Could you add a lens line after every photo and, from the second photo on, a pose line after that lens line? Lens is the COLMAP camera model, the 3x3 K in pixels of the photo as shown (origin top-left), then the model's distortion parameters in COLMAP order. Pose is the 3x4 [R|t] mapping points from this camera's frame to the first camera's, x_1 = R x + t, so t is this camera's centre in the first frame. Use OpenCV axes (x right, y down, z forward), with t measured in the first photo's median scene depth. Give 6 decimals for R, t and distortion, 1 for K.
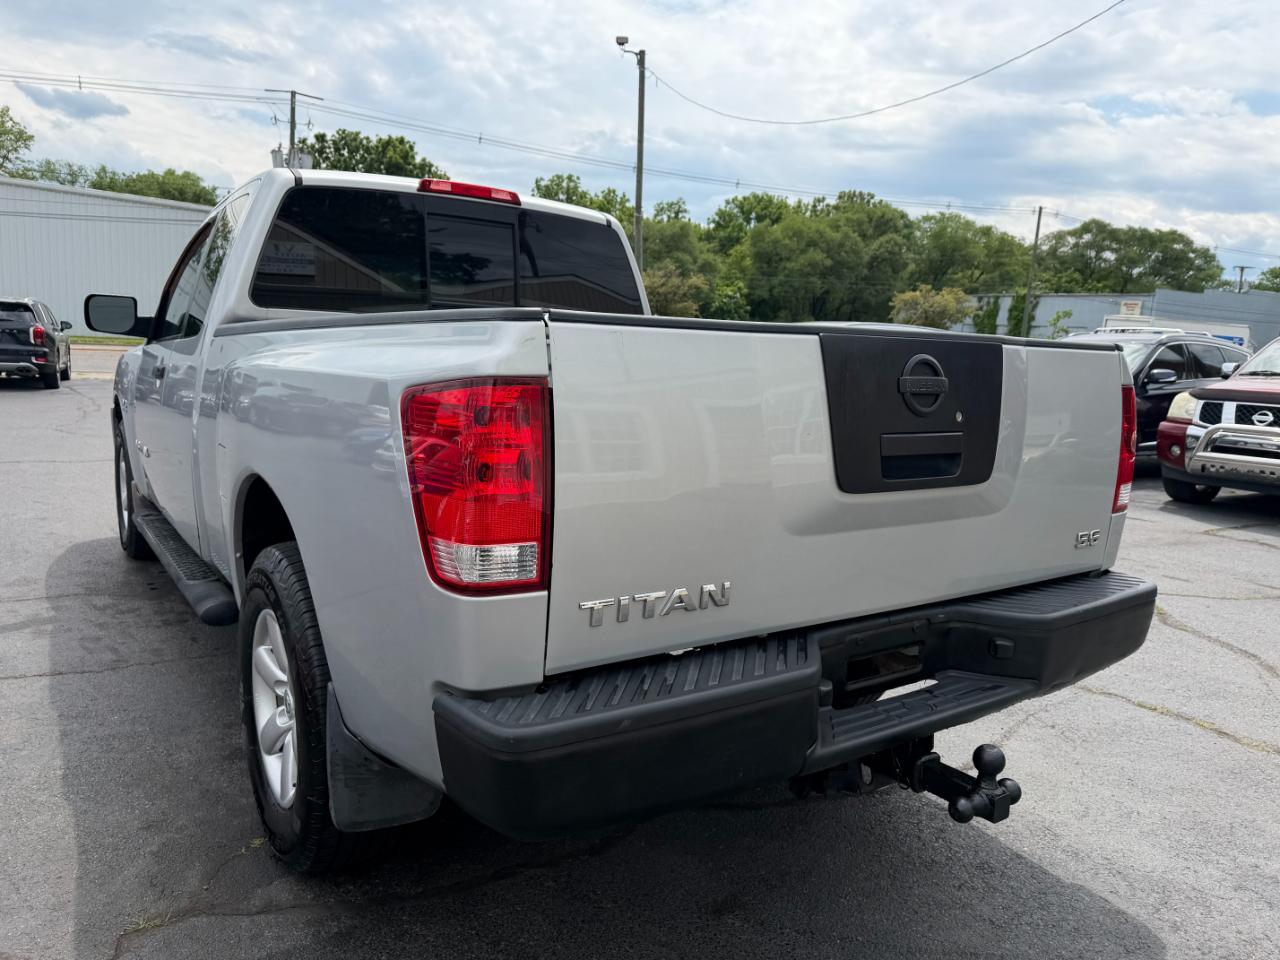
lens RADIAL K [[928.0, 0, 640.0], [0, 928.0, 480.0], [0, 0, 1]] dist [0.000046, -0.000394]
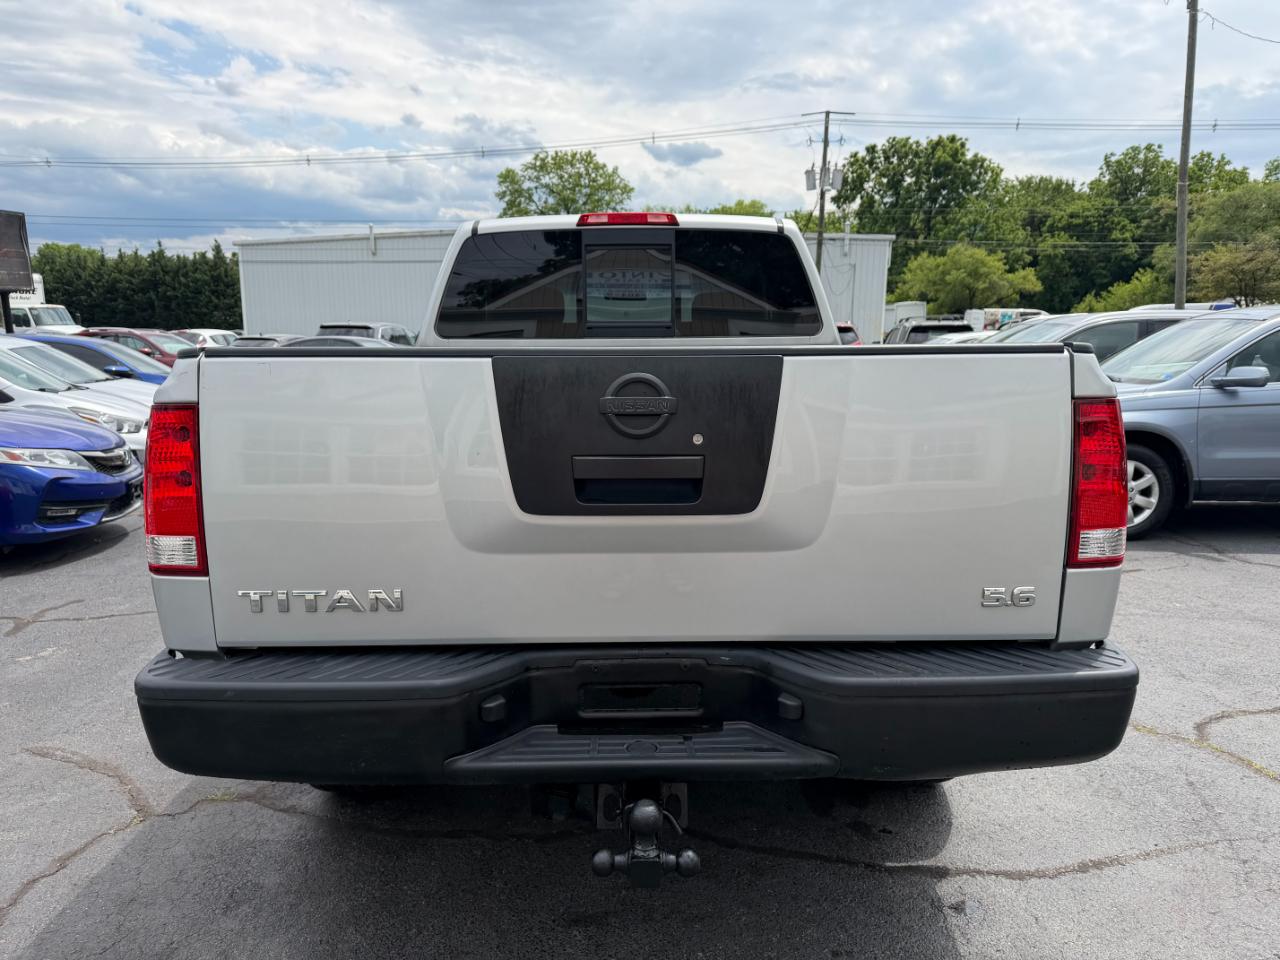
lens RADIAL K [[923.7, 0, 640.0], [0, 923.7, 480.0], [0, 0, 1]] dist [-0.004354, -0.002261]
pose [[0.826022, 0.034823, -0.562562, 0.072710], [-0.035684, 0.999318, 0.009462, -0.003023], [0.562508, 0.012259, 0.826701, 0.020509]]
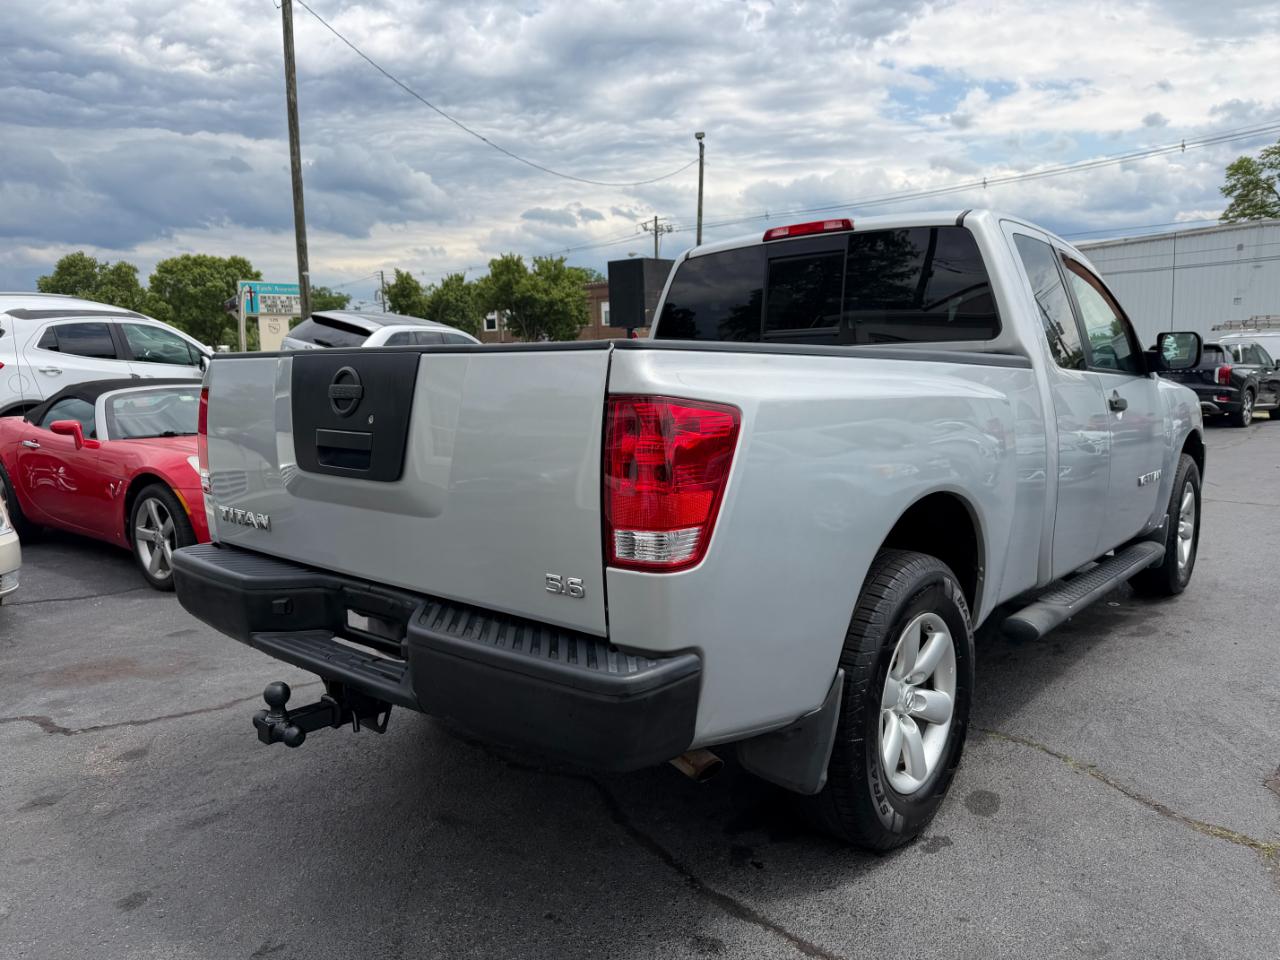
lens RADIAL K [[928.0, 0, 640.0], [0, 928.0, 480.0], [0, 0, 1]] dist [0.000046, -0.000394]
pose [[0.223374, 0.067104, -0.972420, 0.139082], [-0.112852, 0.992699, 0.042580, -0.007147], [0.968178, 0.100228, 0.229316, 0.096815]]
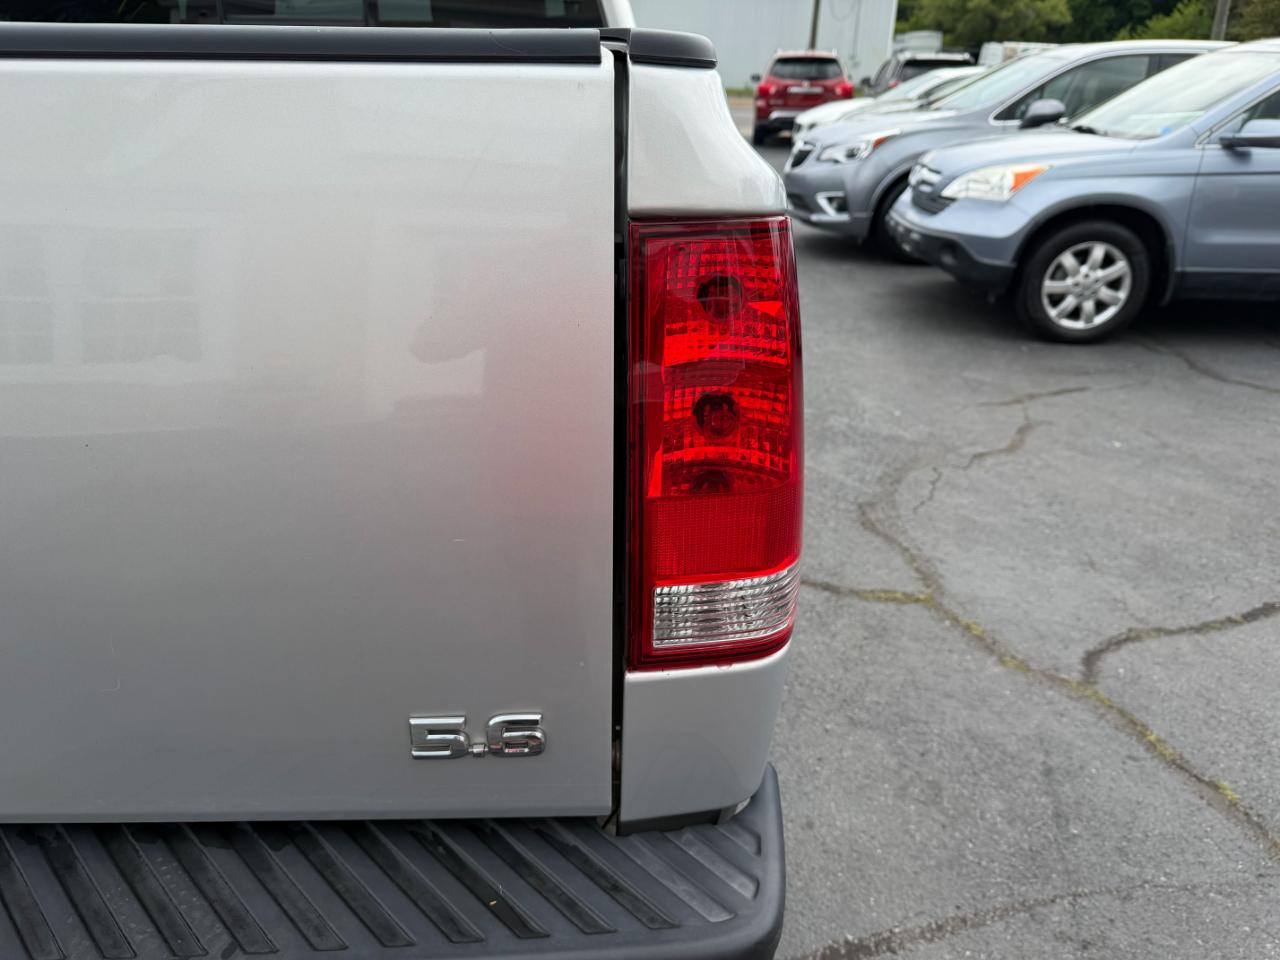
lens RADIAL K [[924.8, 0, 650.2], [0, 924.8, 485.0], [0, 0, 1]] dist [-0.009273, -0.002497]
pose [[0.832068, 0.197379, -0.518367, 0.074054], [-0.056253, 0.959754, 0.275152, -0.010976], [0.551814, -0.199786, 0.809683, 0.089073]]
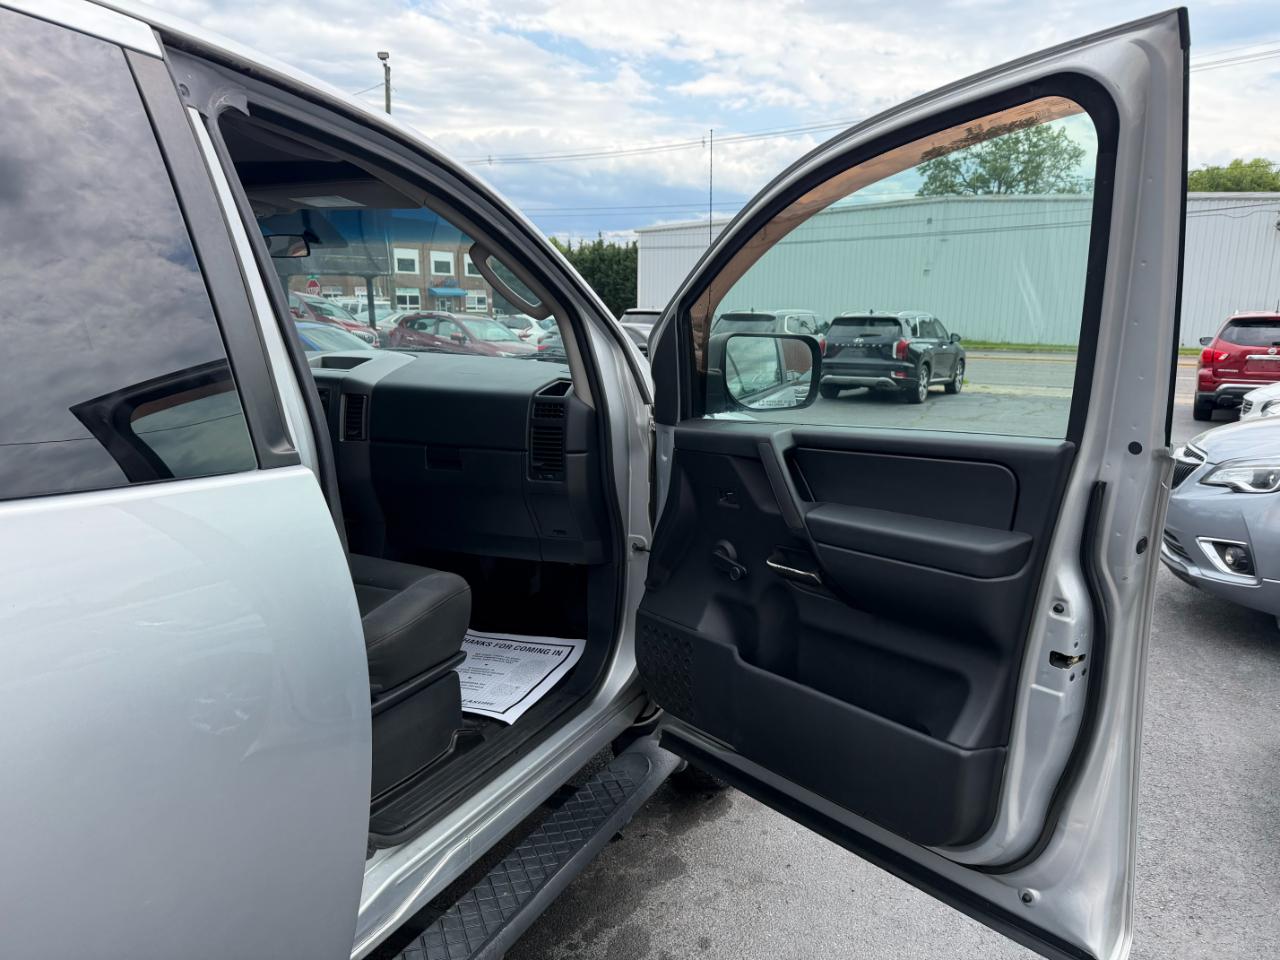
lens RADIAL K [[871.1, 0, 636.1], [0, 871.1, 483.1], [0, 0, 1]] dist [0.000712, -0.032457]
pose [[0.449012, 0.119608, -0.885484, 0.043468], [-0.109334, 0.990908, 0.078406, -0.036584], [0.886811, 0.061608, 0.458007, 0.213551]]
